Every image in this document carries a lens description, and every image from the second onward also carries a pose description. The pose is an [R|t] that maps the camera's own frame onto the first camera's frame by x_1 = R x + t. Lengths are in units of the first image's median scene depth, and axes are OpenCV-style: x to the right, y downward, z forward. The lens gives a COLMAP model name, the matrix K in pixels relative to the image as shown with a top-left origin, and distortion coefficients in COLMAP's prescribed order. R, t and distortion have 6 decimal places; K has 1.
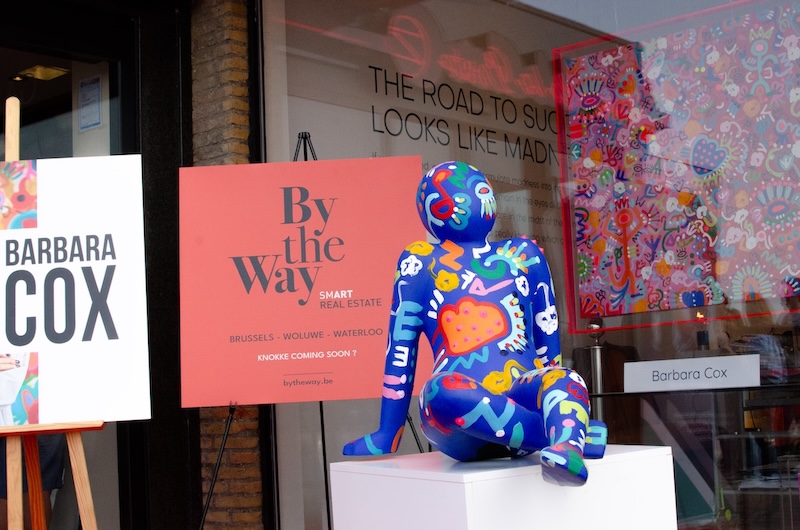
lens RADIAL K [[1270.3, 0, 398.4], [0, 1270.3, 245.1], [0, 0, 1]] dist [-0.159318, 0.000000]
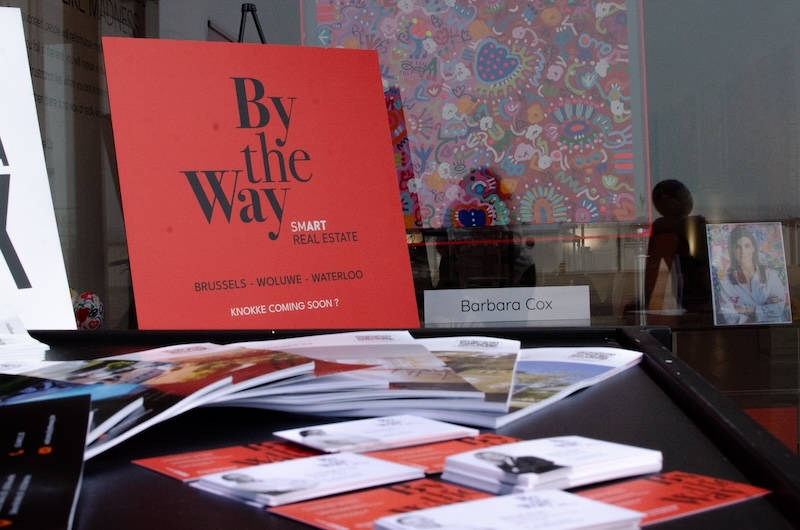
lens RADIAL K [[1357.6, 0, 371.7], [0, 1357.6, 221.6], [0, 0, 1]] dist [-0.153252, 0.000000]
pose [[0.789701, 0.014176, 0.613329, -0.439996], [-0.076077, 0.994279, 0.074973, -0.023557], [-0.608757, -0.105866, 0.786261, 0.281382]]
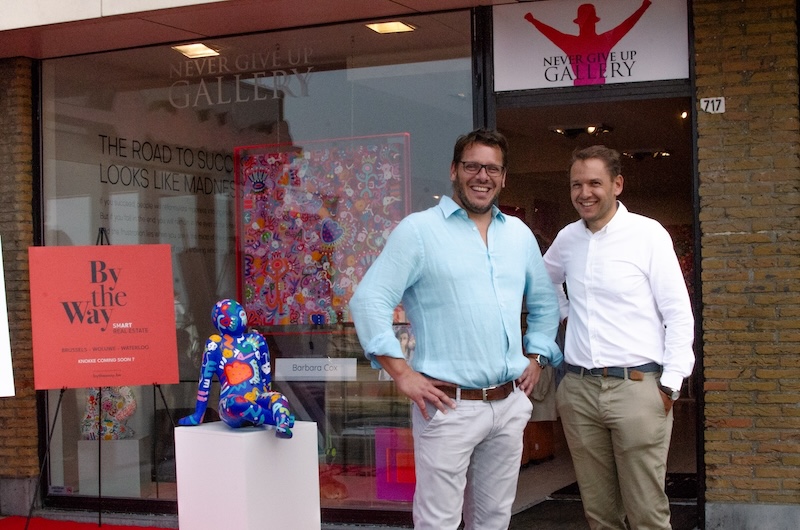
lens RADIAL K [[1526.3, 0, 400.9], [0, 1526.3, 266.4], [0, 0, 1]] dist [-0.174779, 0.000000]
pose [[0.954932, 0.027696, 0.295531, -0.255666], [-0.053577, 0.995367, 0.079838, -0.194041], [-0.291951, -0.092073, 0.951991, -0.926952]]
